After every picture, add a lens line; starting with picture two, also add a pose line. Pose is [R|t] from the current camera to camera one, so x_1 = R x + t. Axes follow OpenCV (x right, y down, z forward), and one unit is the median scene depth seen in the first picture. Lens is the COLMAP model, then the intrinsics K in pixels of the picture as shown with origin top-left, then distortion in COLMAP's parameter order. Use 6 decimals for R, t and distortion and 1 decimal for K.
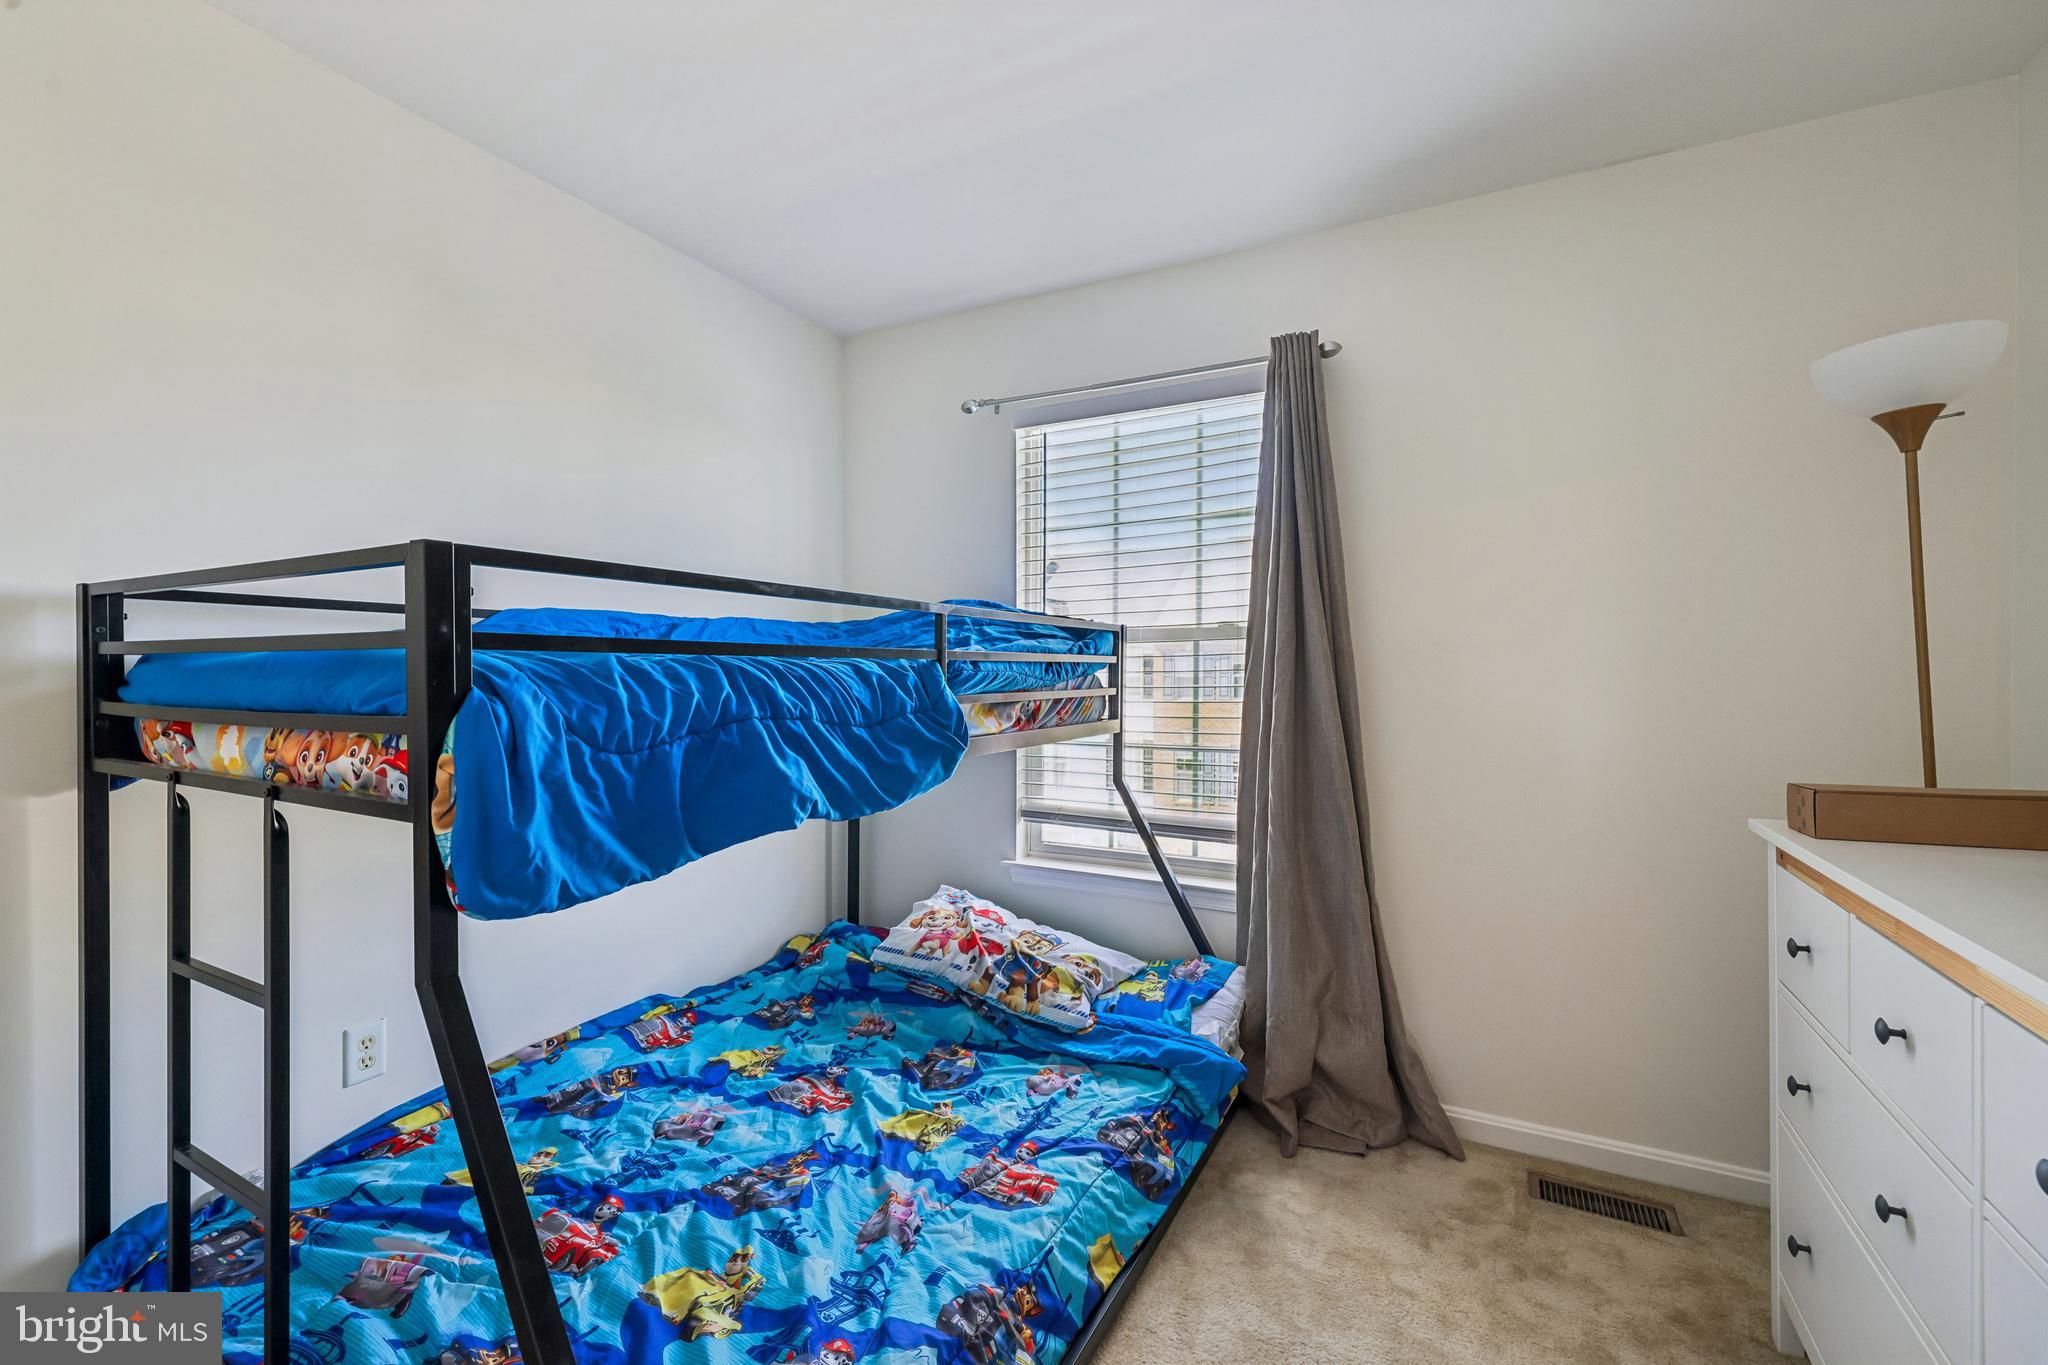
lens RADIAL K [[845.7, 0, 1015.1], [0, 845.7, 680.4], [0, 0, 1]] dist [-0.000332, 0.000058]
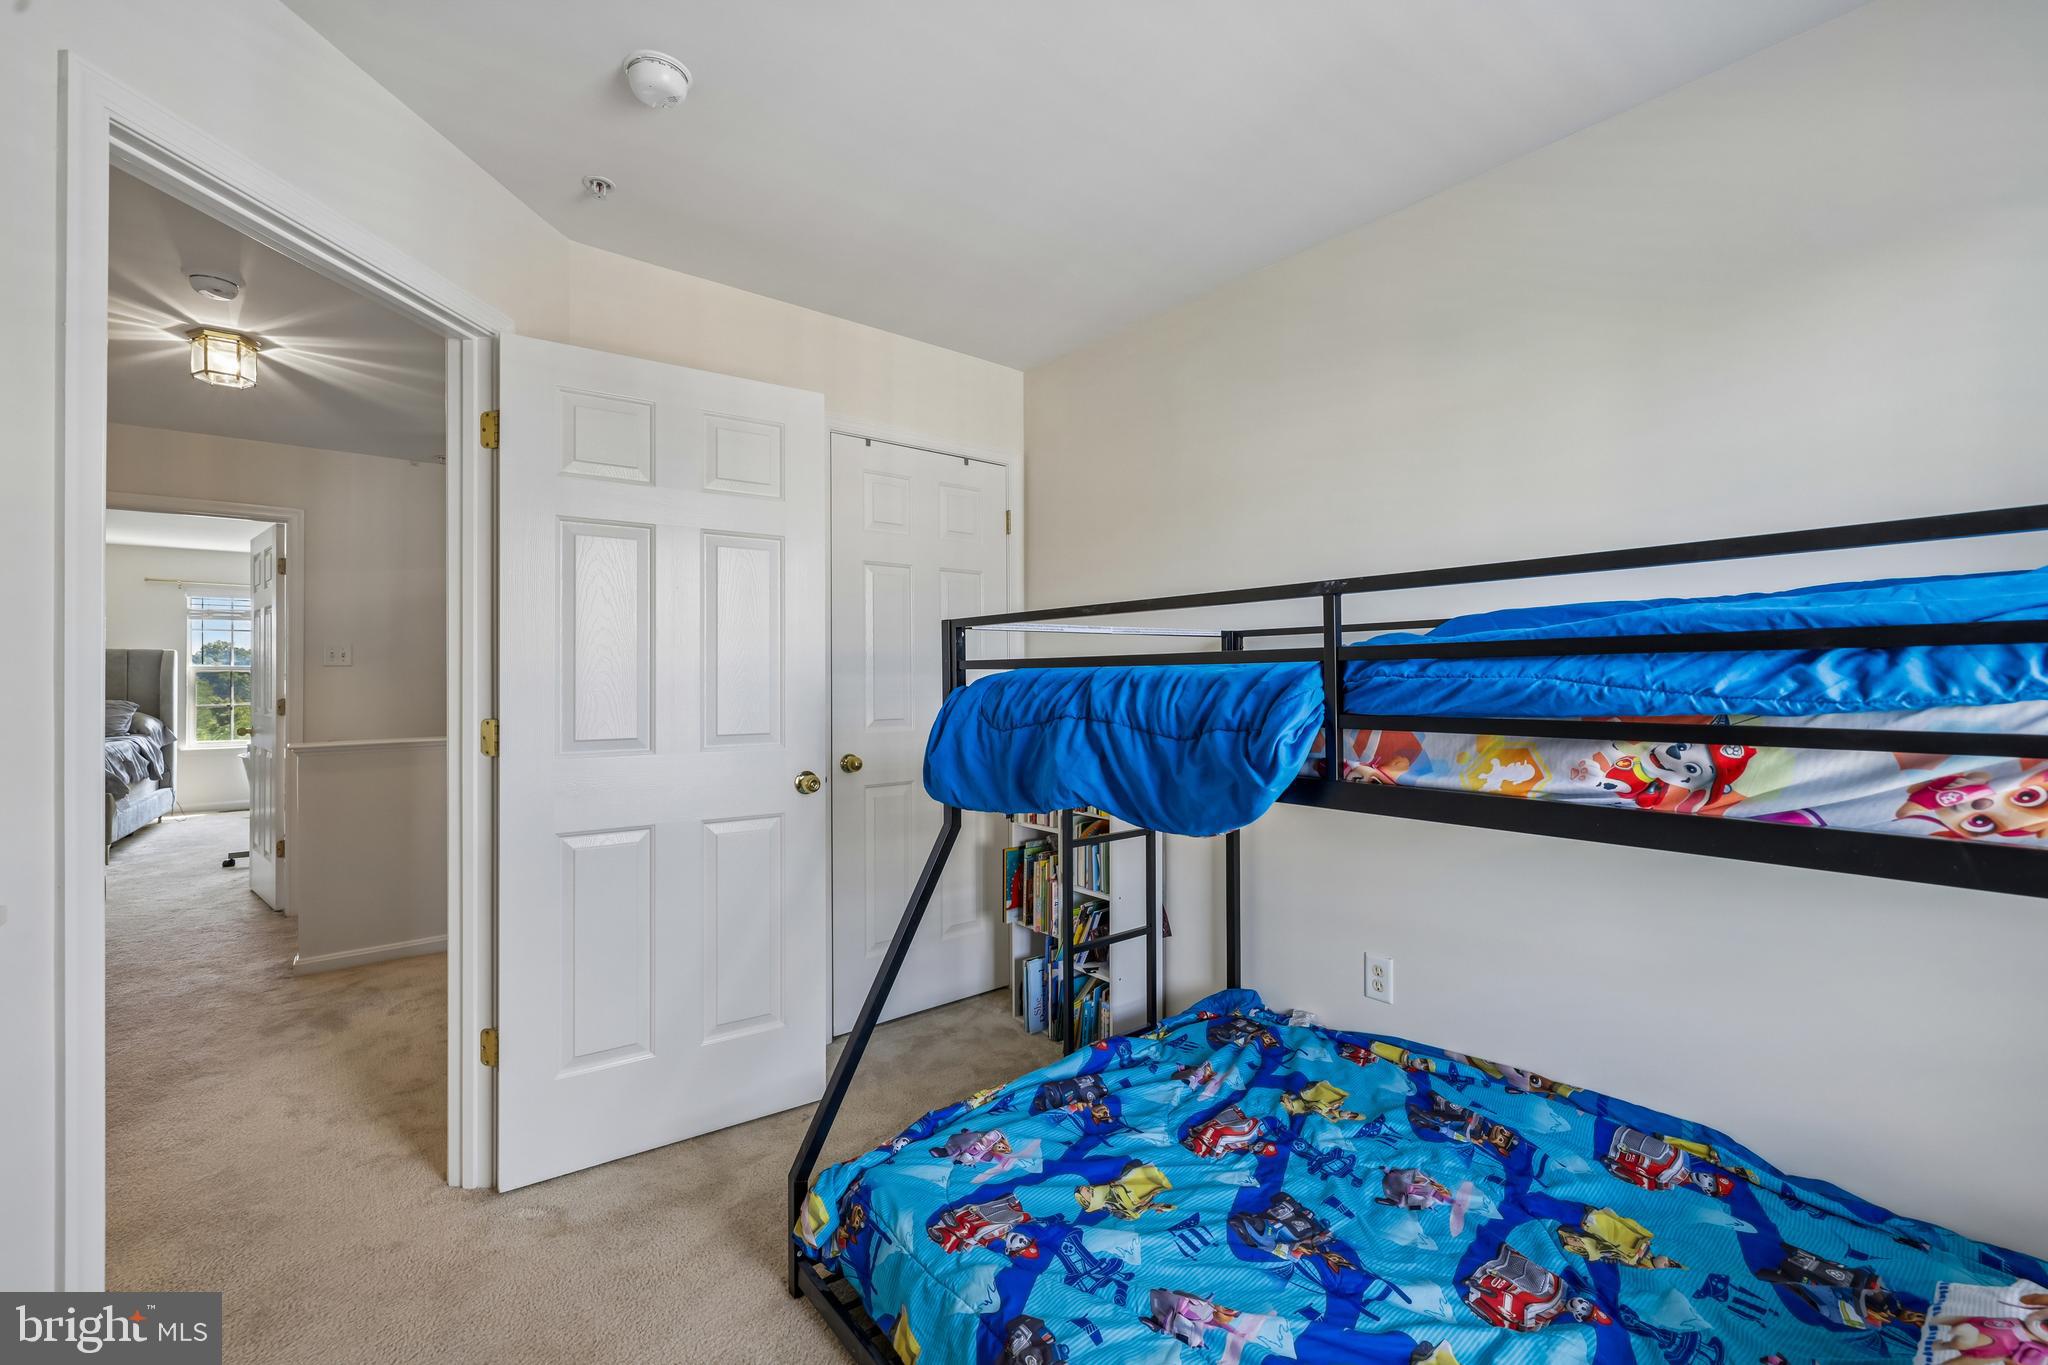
lens RADIAL K [[845.7, 0, 1015.1], [0, 845.7, 680.4], [0, 0, 1]] dist [-0.000332, 0.000058]
pose [[-0.380696, -0.000364, -0.924700, 0.528887], [-0.002213, 0.999997, 0.000518, -0.005358], [0.924698, 0.002244, -0.380696, 0.846268]]
